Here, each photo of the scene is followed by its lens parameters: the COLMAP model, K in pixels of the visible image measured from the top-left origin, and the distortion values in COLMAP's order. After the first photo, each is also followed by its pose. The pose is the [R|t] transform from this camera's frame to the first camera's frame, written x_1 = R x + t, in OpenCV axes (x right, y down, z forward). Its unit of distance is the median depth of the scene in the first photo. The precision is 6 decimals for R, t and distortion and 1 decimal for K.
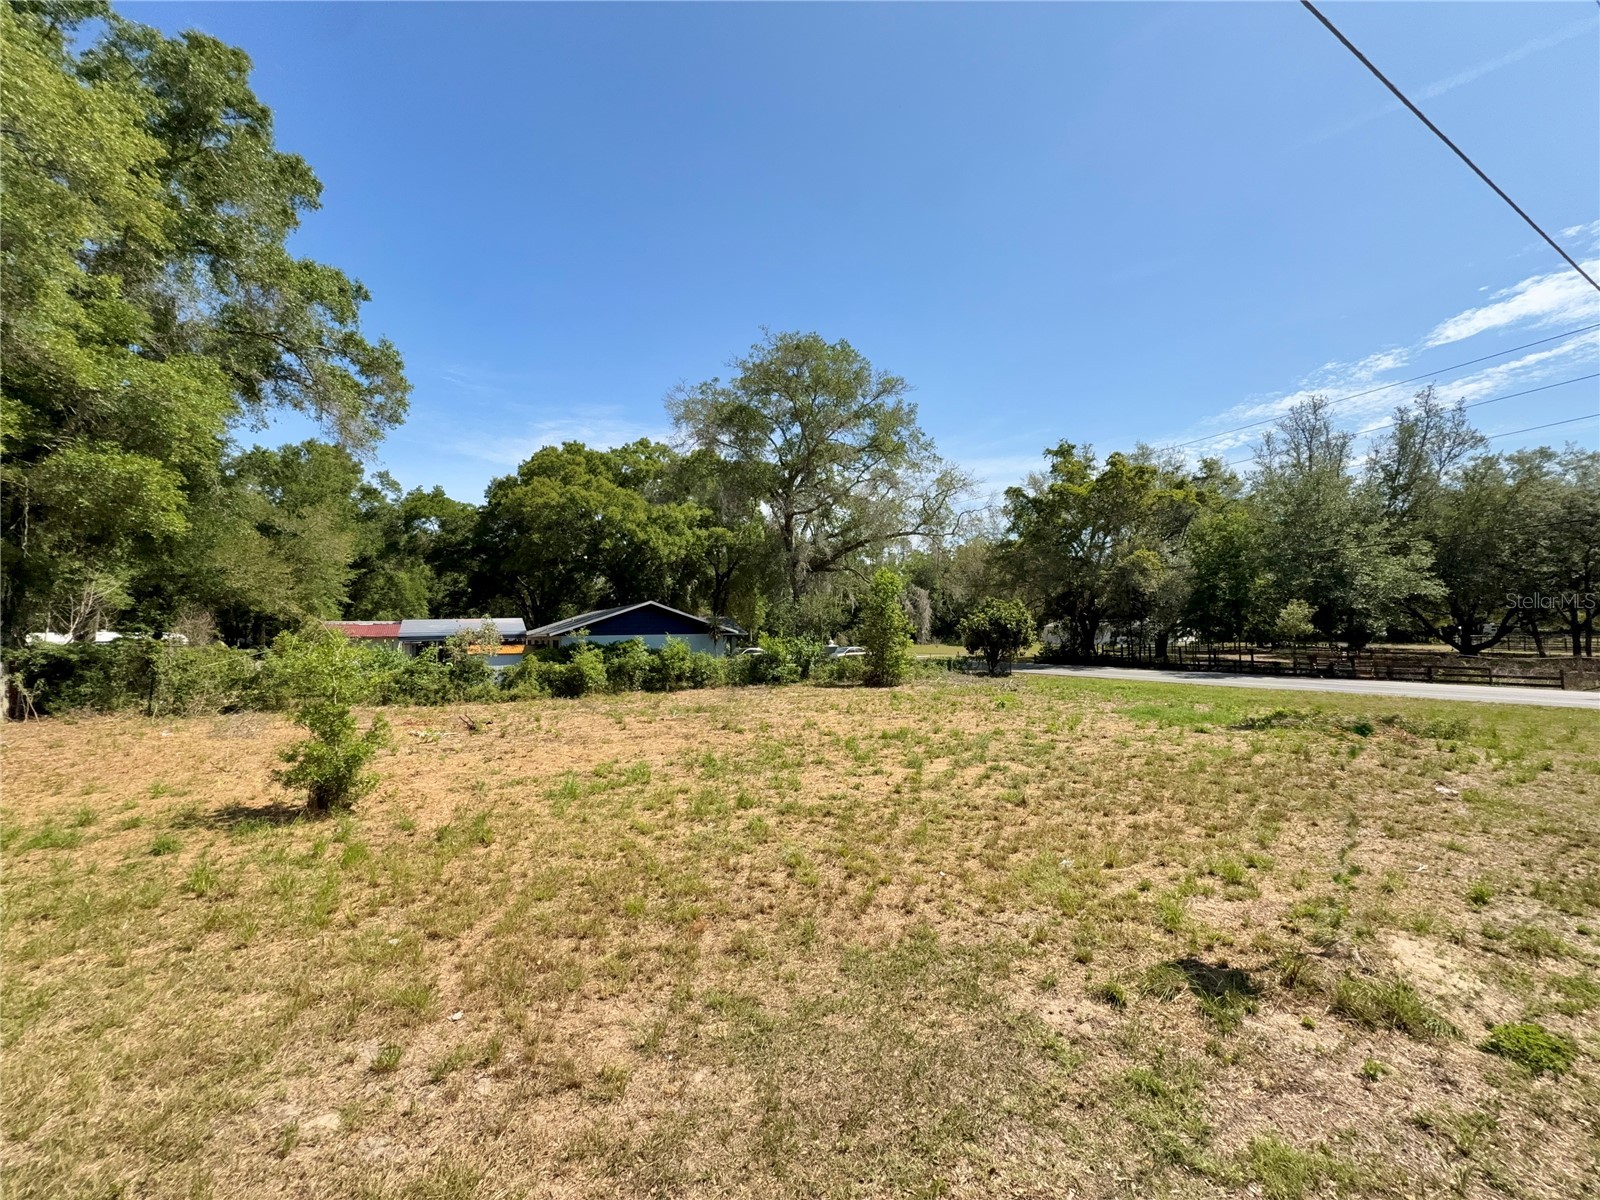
lens RADIAL K [[640.6, 0, 794.9], [0, 640.6, 600.1], [0, 0, 1]] dist [0.001049, -0.000038]
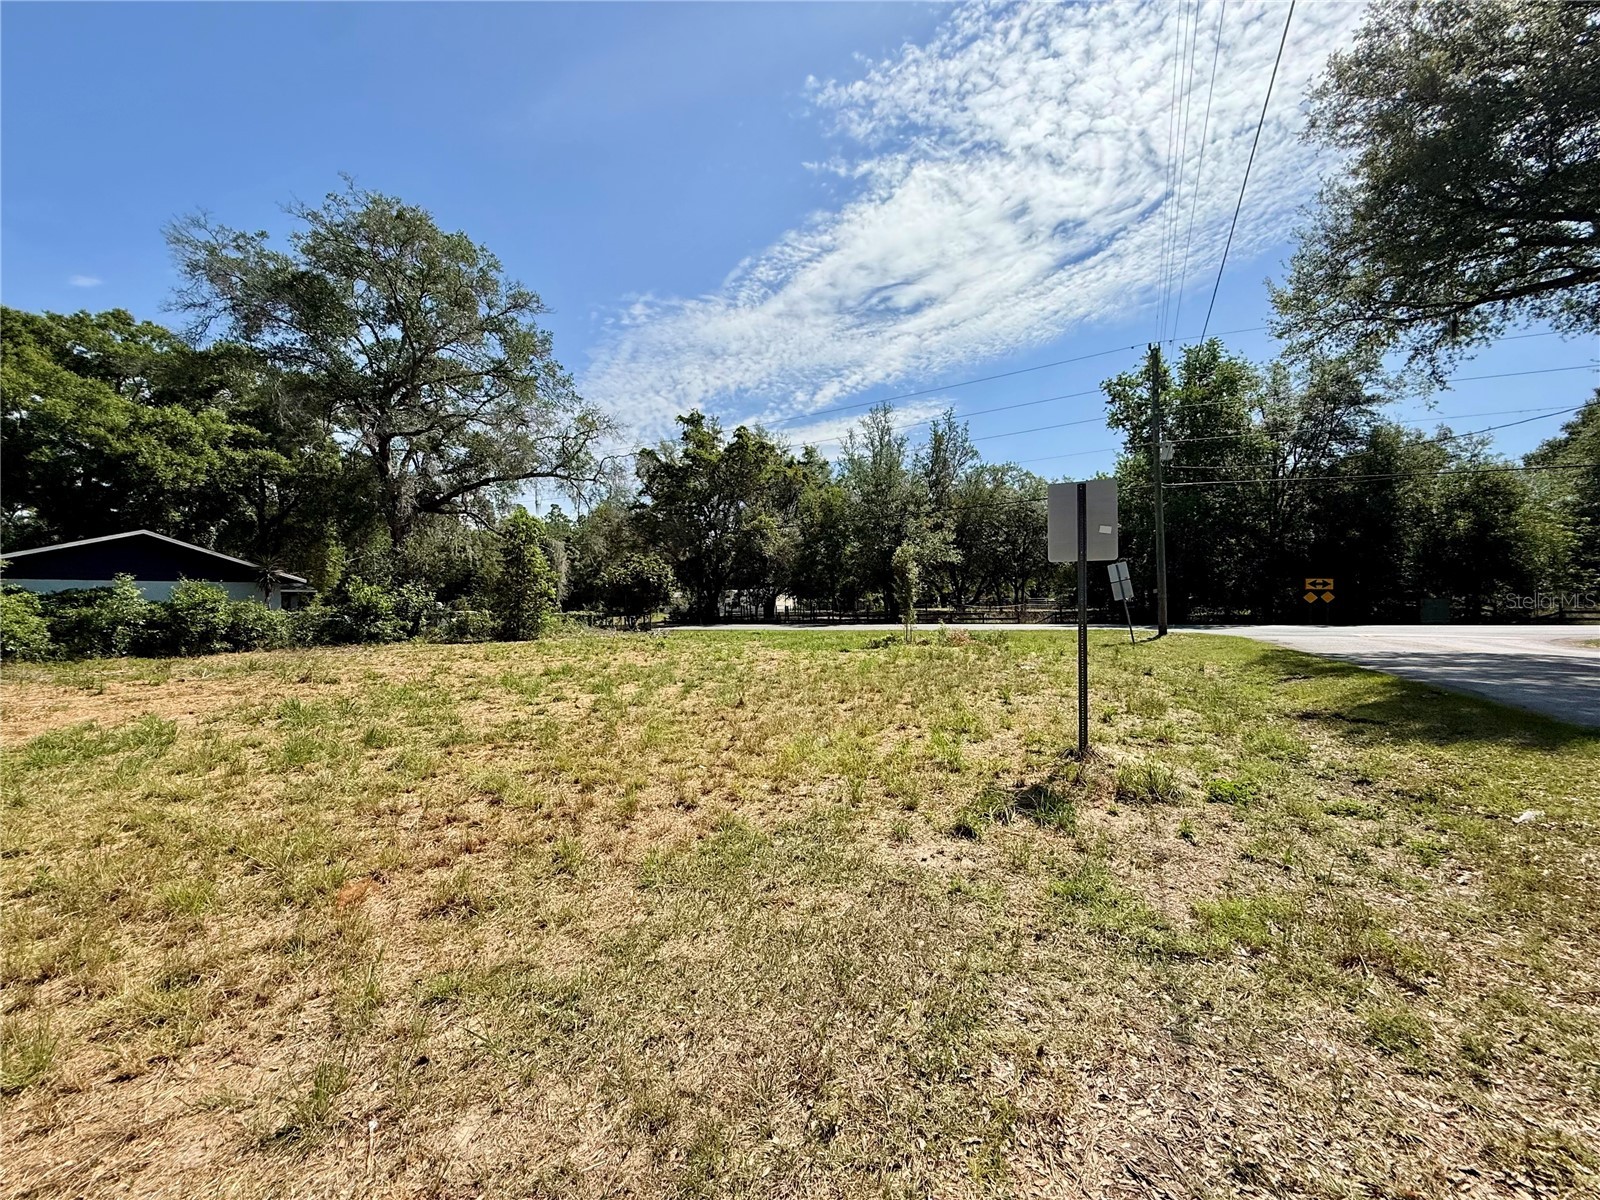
lens RADIAL K [[640.6, 0, 795.0], [0, 640.6, 599.9], [0, 0, 1]] dist [0.001049, -0.000038]
pose [[0.835582, -0.002192, 0.549362, -0.020111], [-0.016656, 0.999431, 0.029321, 0.035178], [-0.549113, -0.033650, 0.835070, 0.050910]]
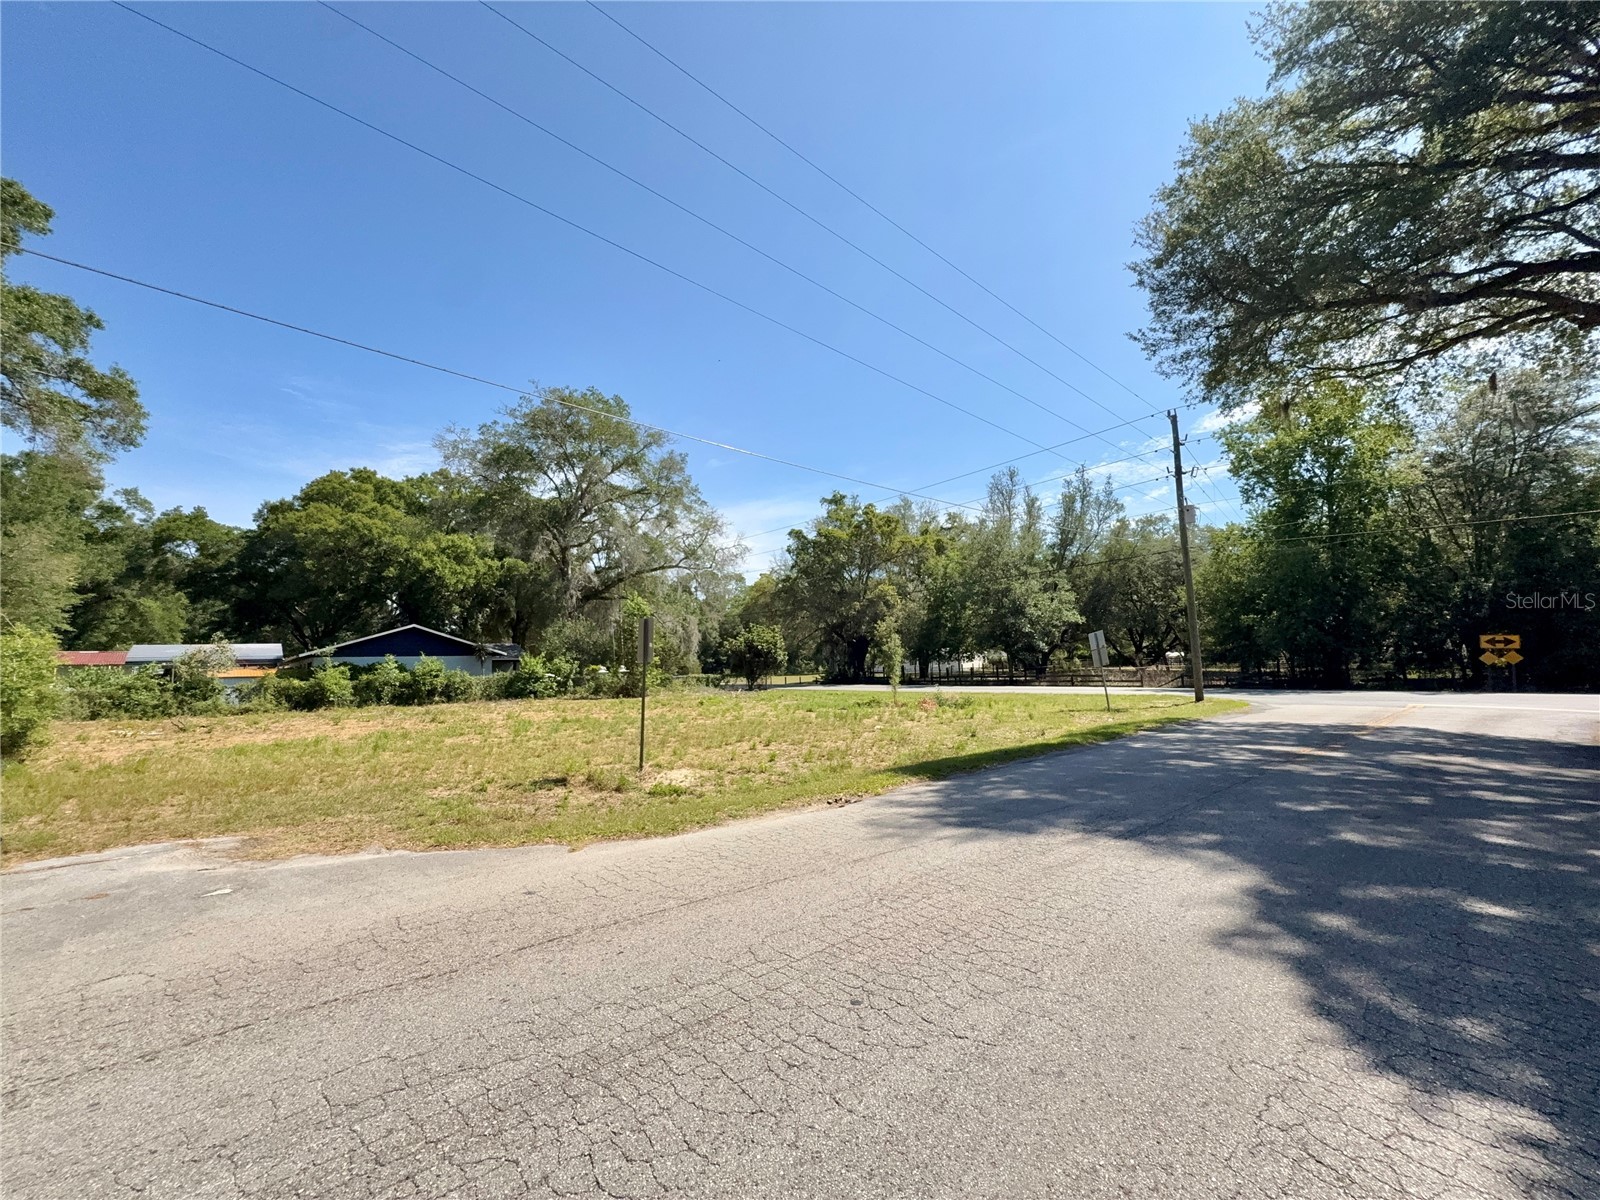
lens RADIAL K [[640.6, 0, 792.9], [0, 640.6, 599.7], [0, 0, 1]] dist [0.001049, -0.000038]
pose [[0.974560, 0.009974, 0.223906, 0.120395], [0.002952, 0.998352, -0.057319, 0.018893], [-0.224108, 0.056522, 0.972924, -0.142769]]
